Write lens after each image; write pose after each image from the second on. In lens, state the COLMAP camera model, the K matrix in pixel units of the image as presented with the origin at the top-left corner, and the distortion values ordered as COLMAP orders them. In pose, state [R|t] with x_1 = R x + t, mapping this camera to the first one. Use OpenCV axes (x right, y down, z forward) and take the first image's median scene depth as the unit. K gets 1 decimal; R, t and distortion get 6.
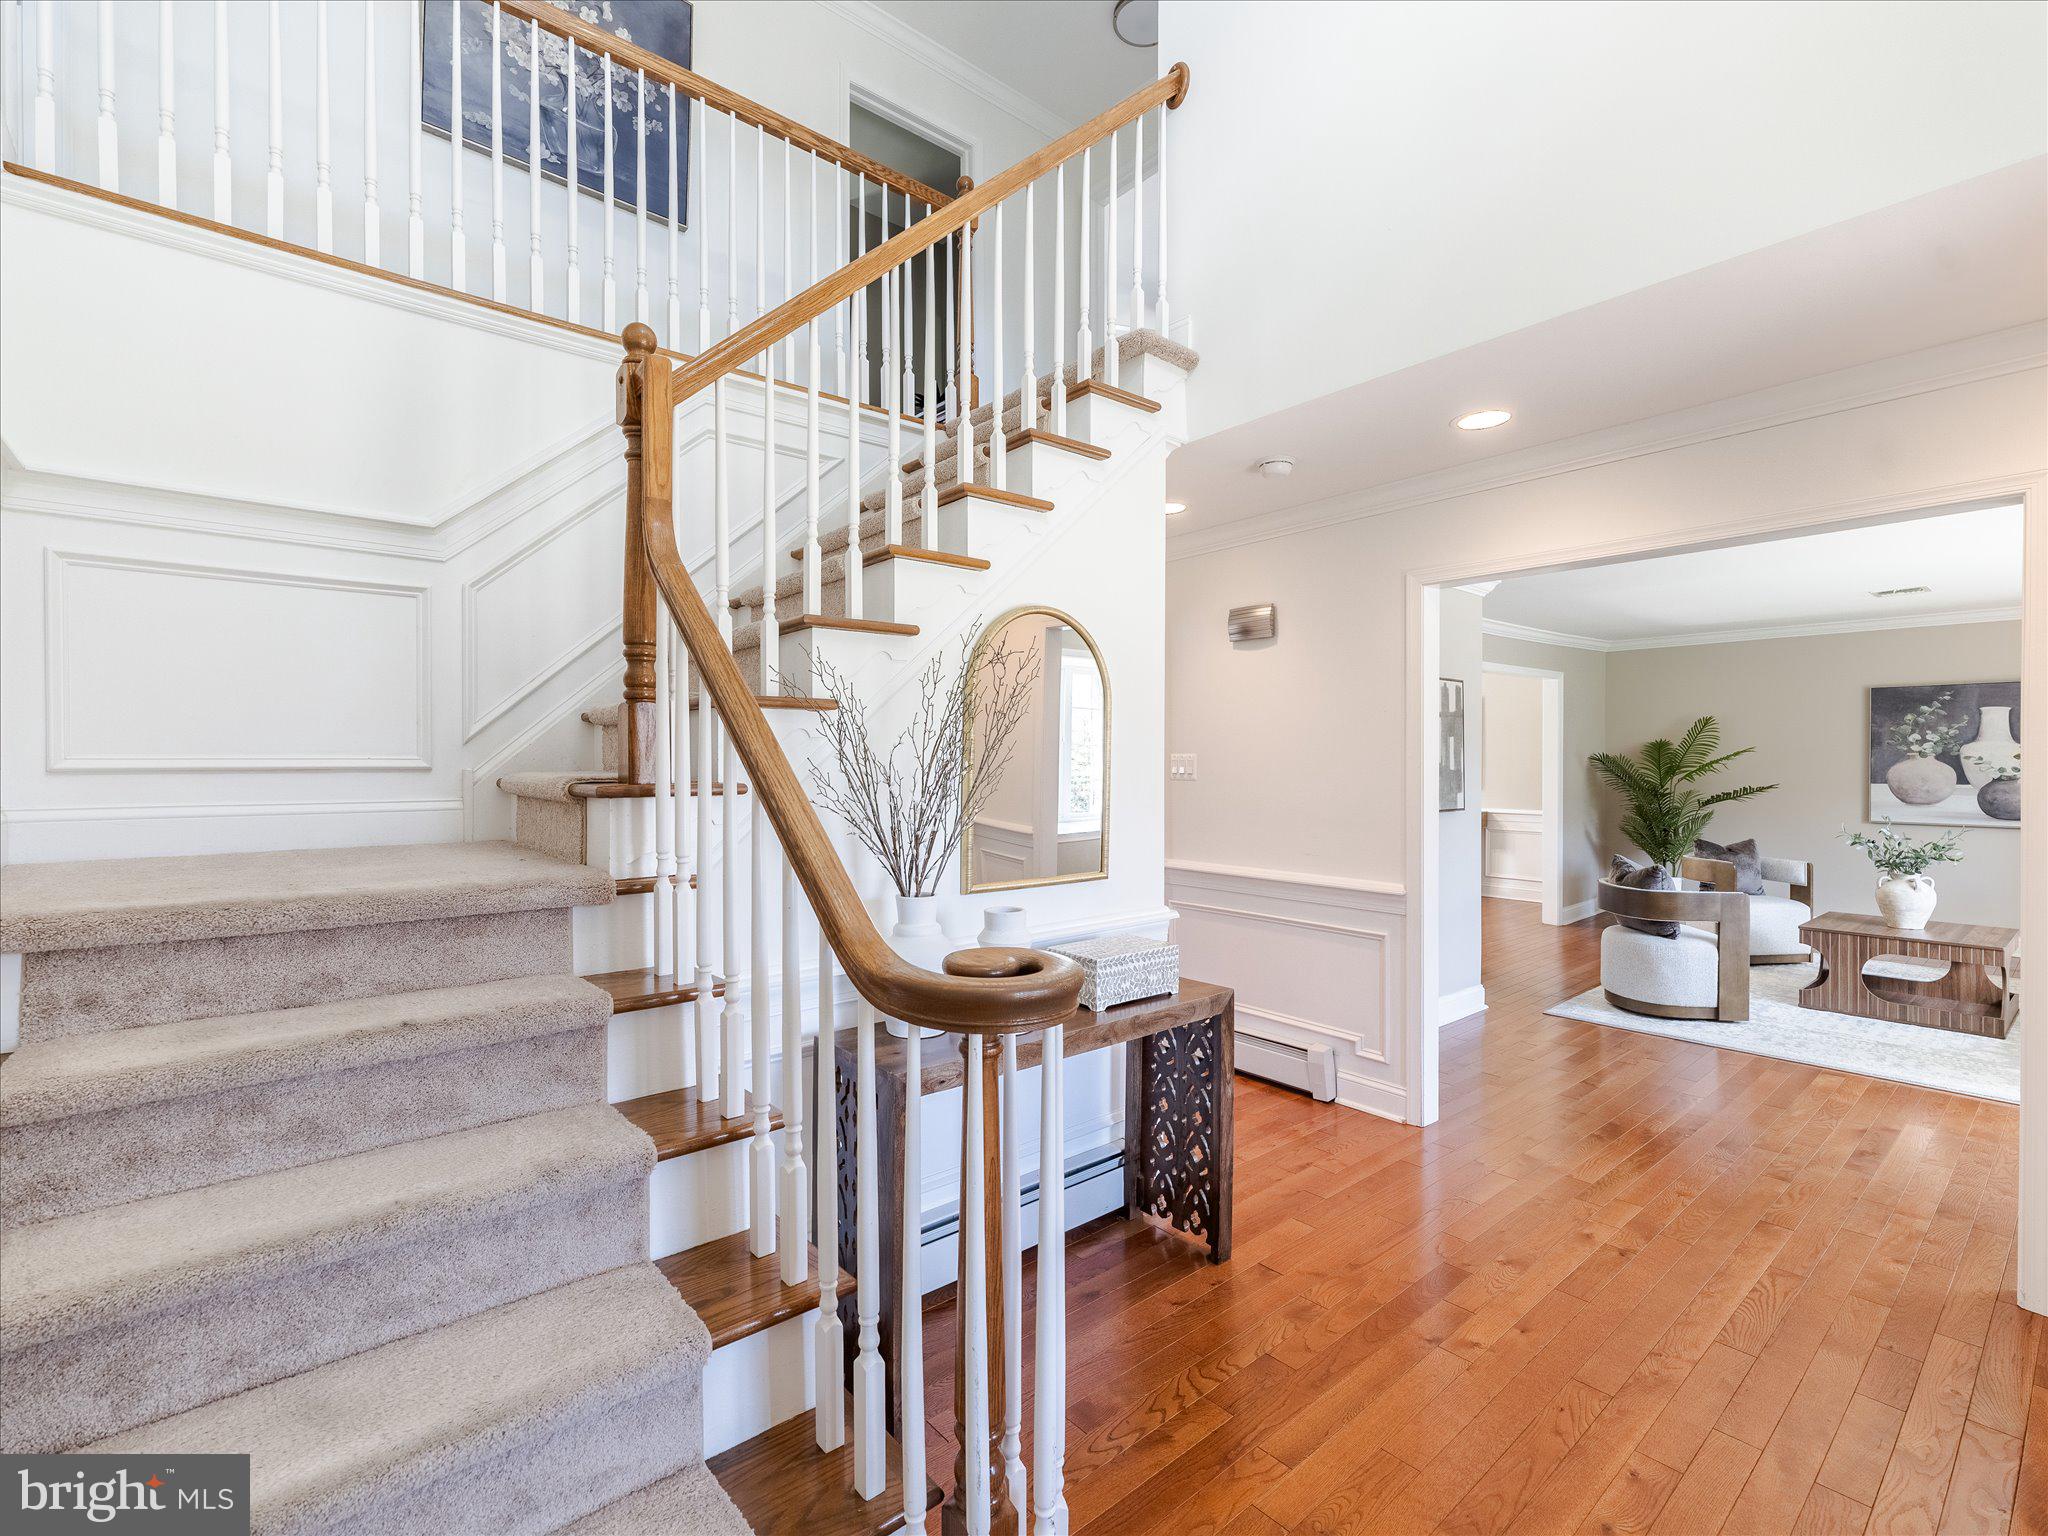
lens RADIAL K [[931.9, 0, 1024.0], [0, 931.9, 768.0], [0, 0, 1]] dist [-0.001185, 0.000671]
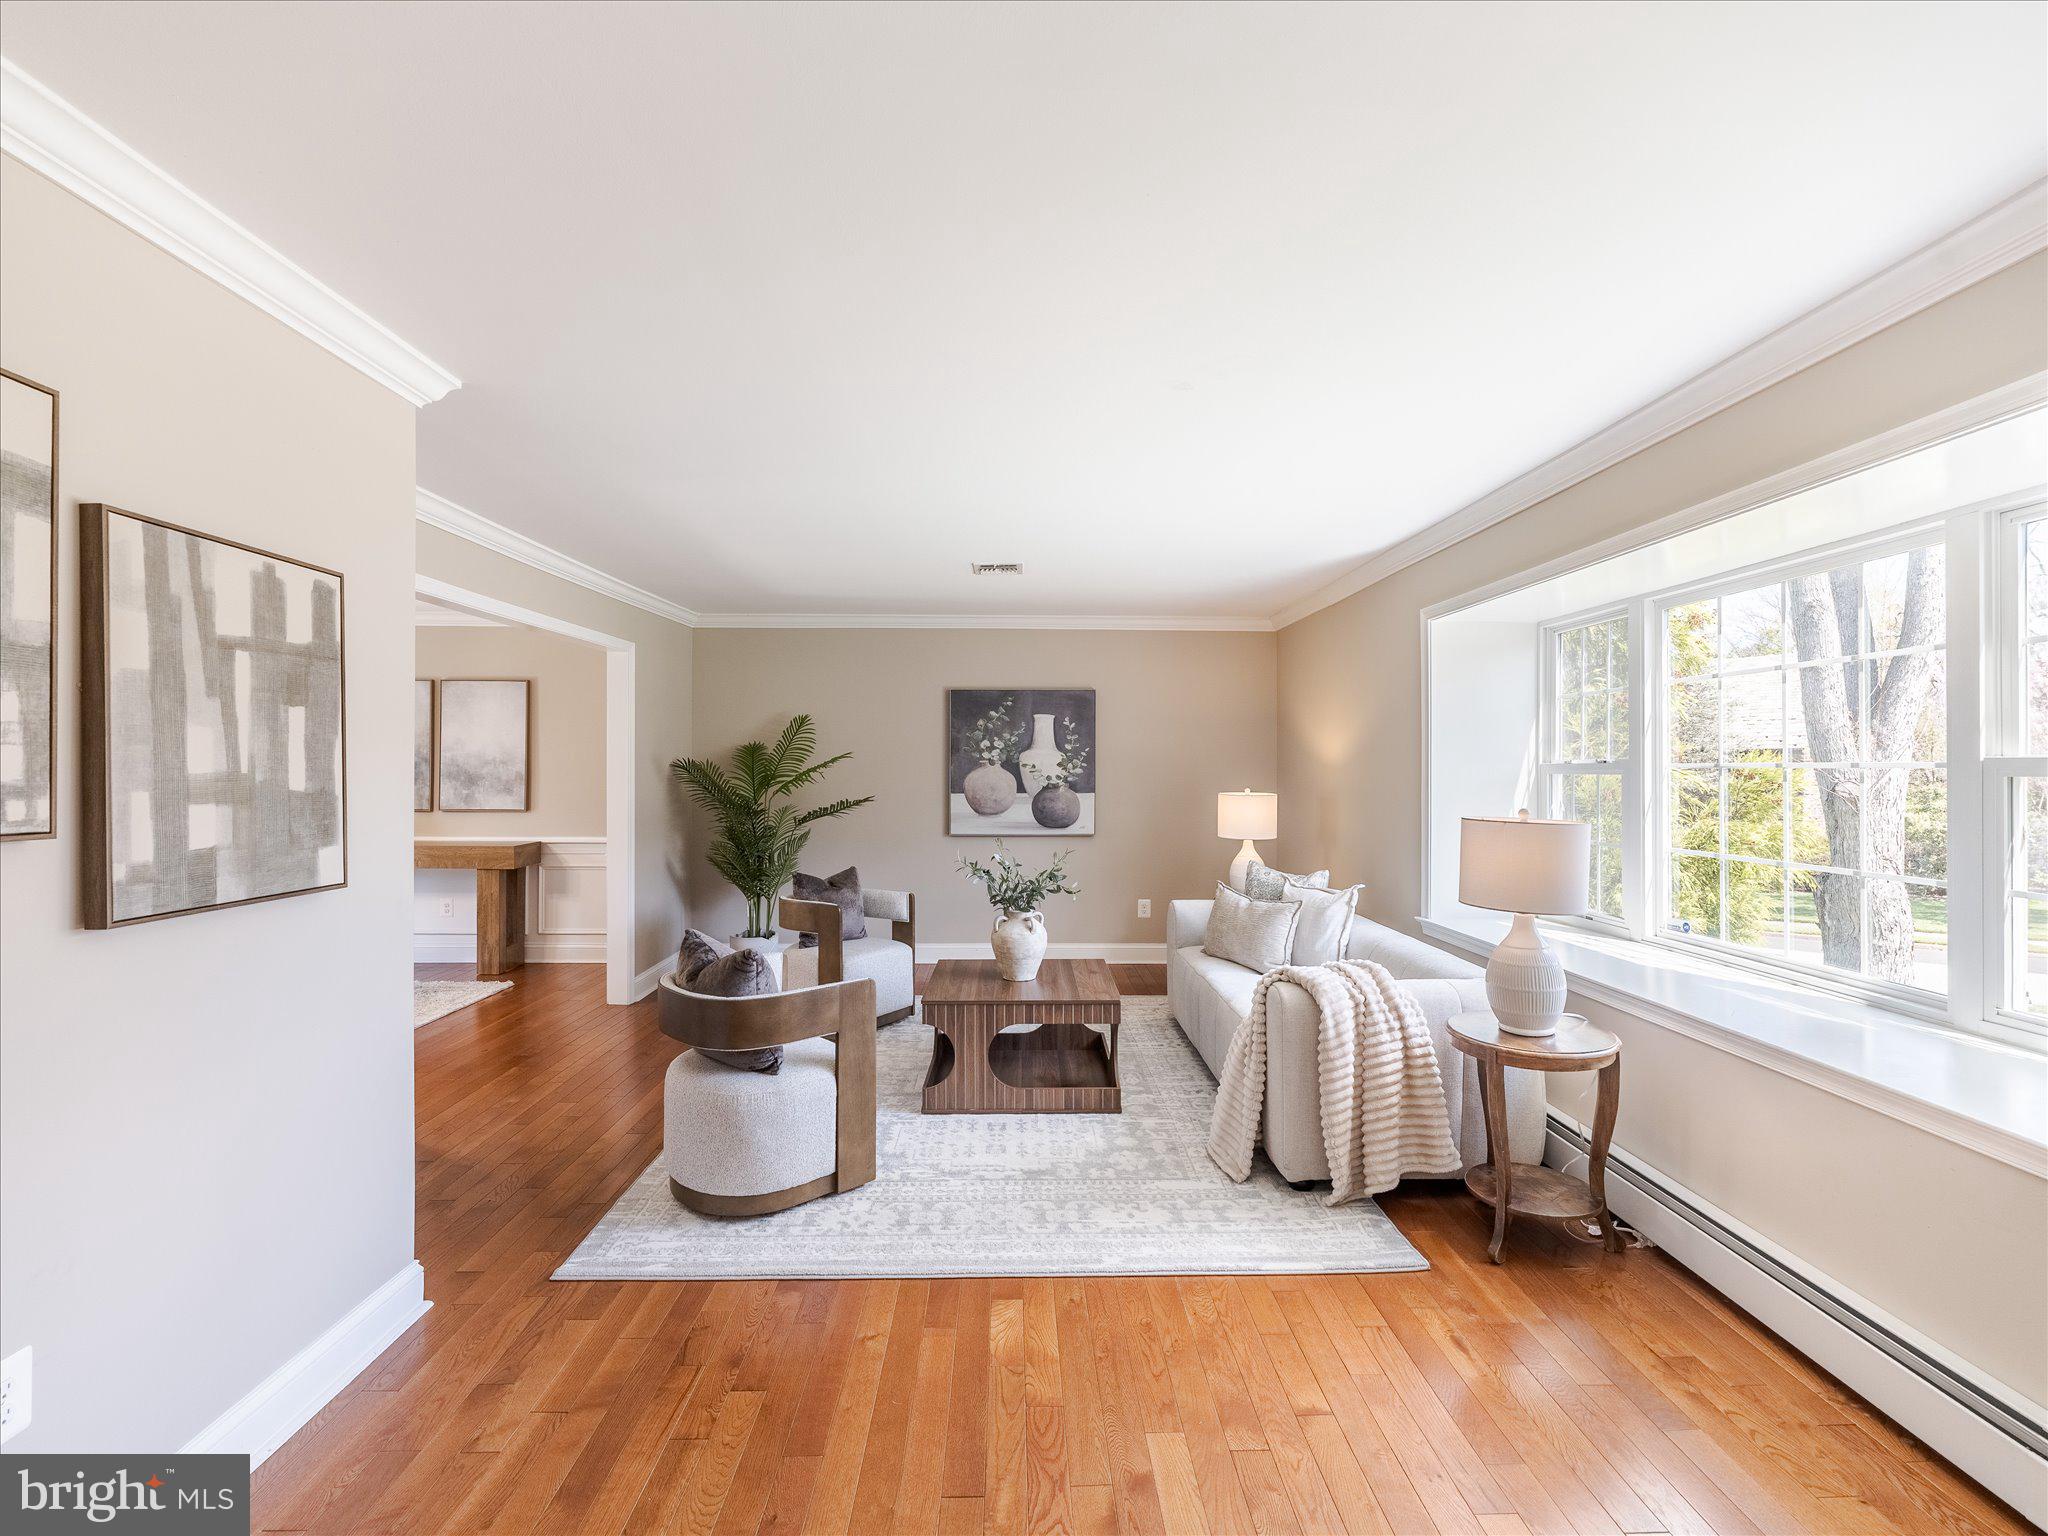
lens RADIAL K [[931.9, 0, 1024.0], [0, 931.9, 768.0], [0, 0, 1]] dist [-0.001185, 0.000671]
pose [[0.636272, 0.001447, 0.771464, 0.258817], [0.005615, 0.999963, -0.006507, -0.002148], [-0.771445, 0.008472, 0.636240, 0.378388]]
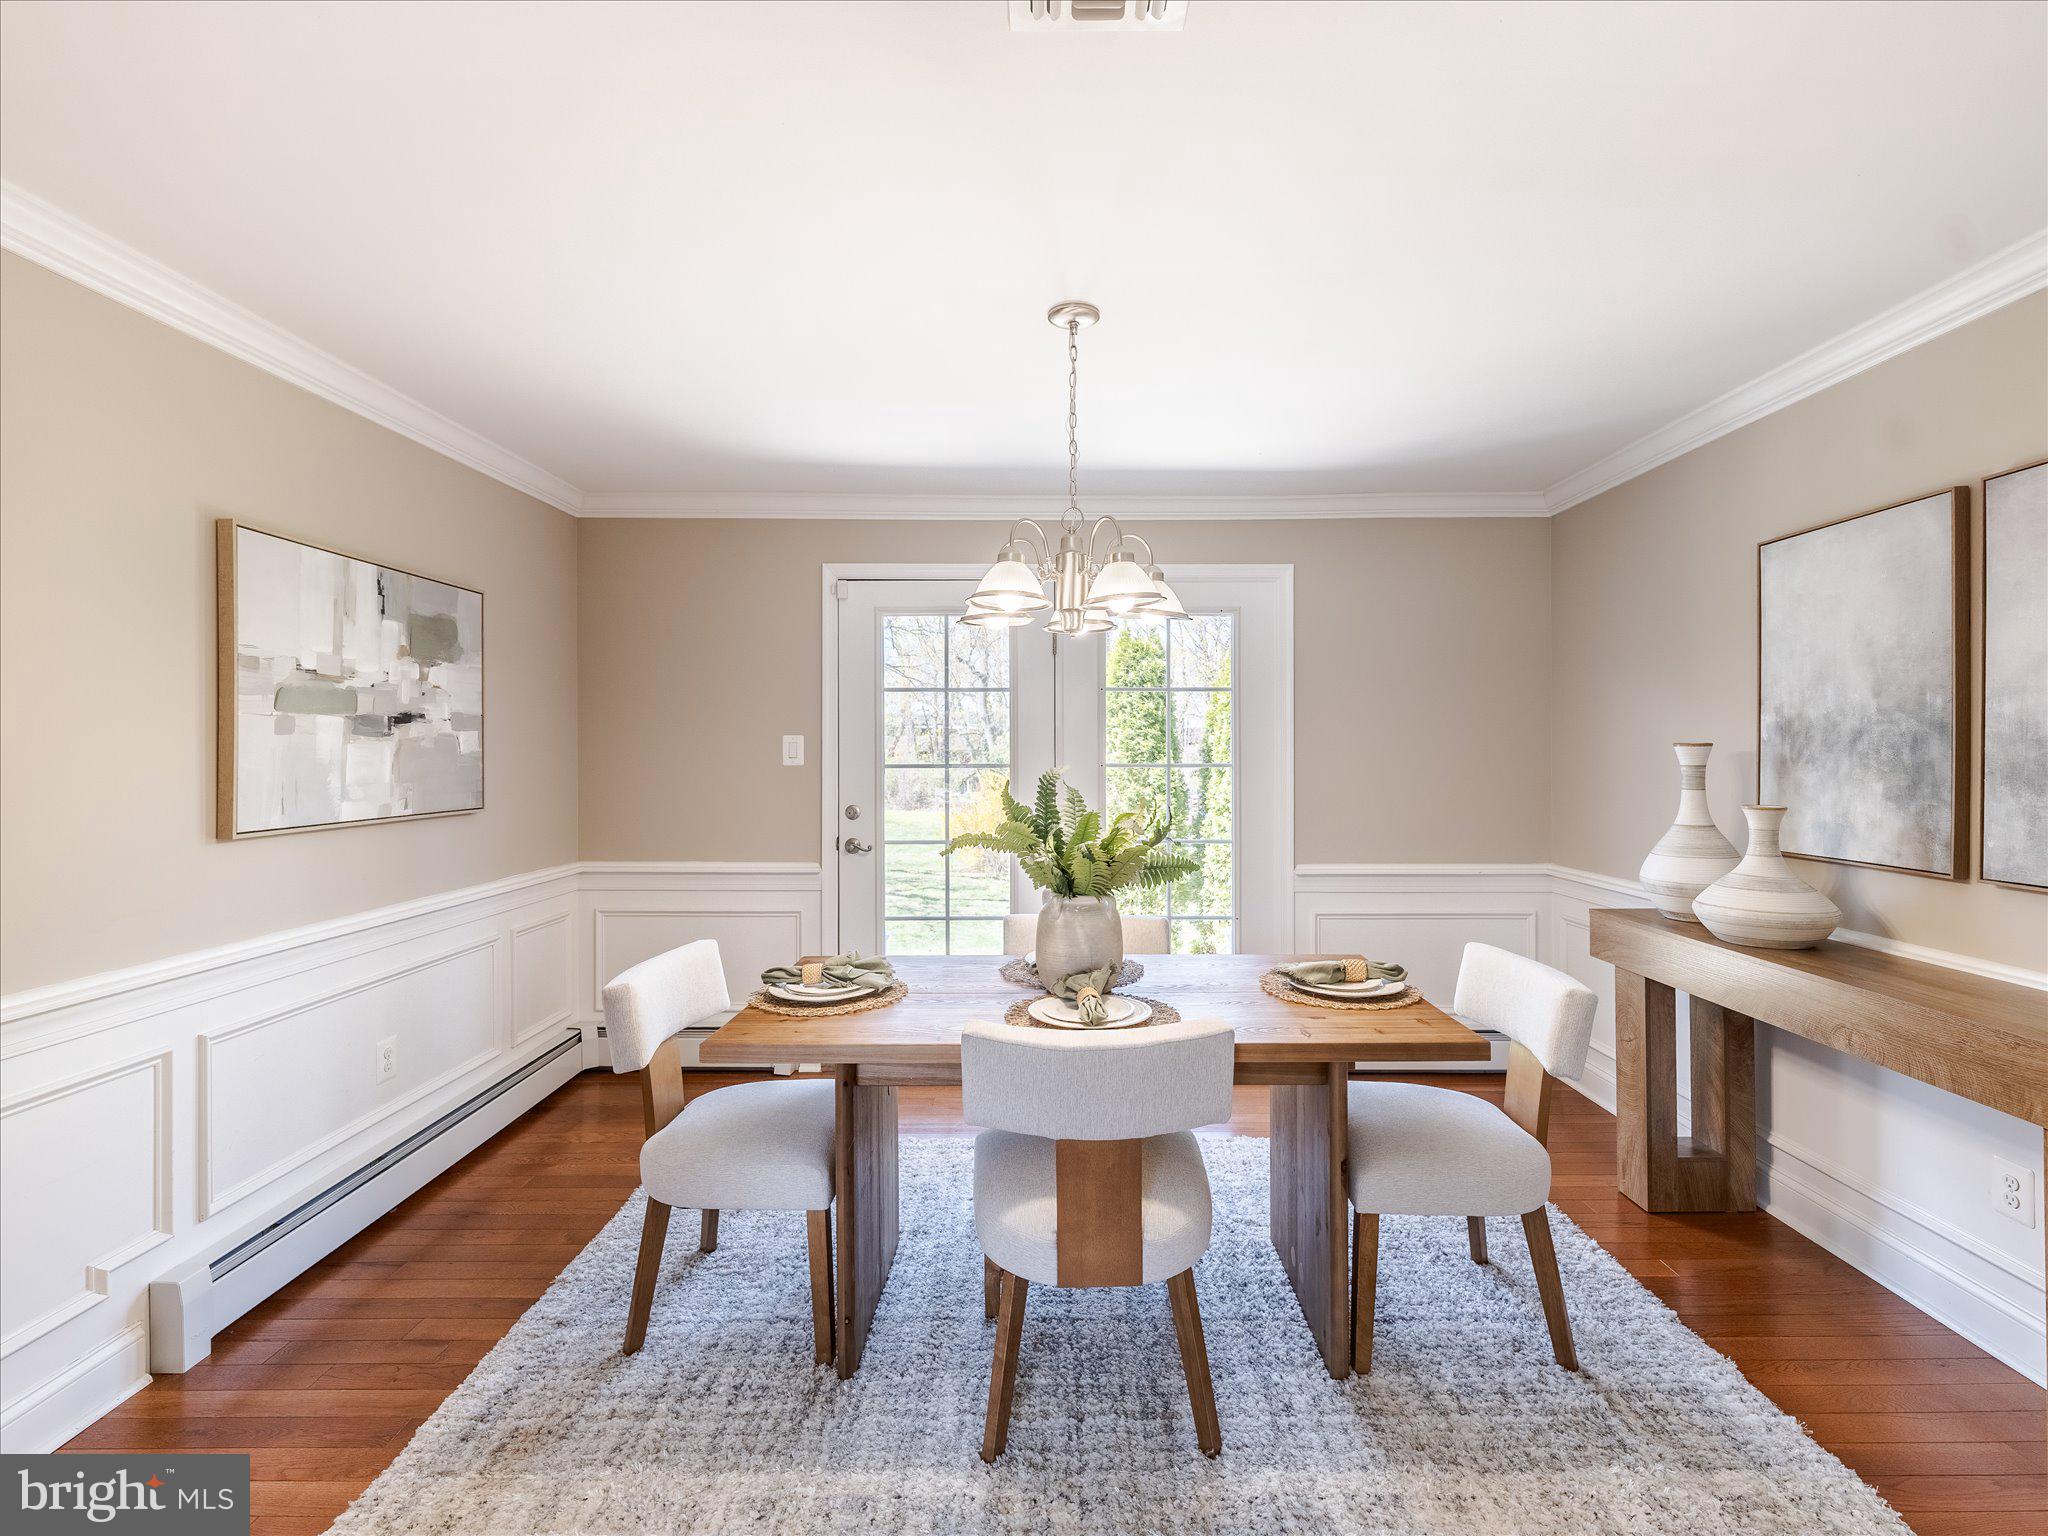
lens RADIAL K [[939.7, 0, 1038.6], [0, 939.7, 745.8], [0, 0, 1]] dist [-0.002631, -0.000318]
pose [[0.759492, -0.005053, -0.650497, 0.583180], [-0.006672, 0.999857, -0.015558, -0.006443], [0.650482, 0.016157, 0.759349, 1.015500]]
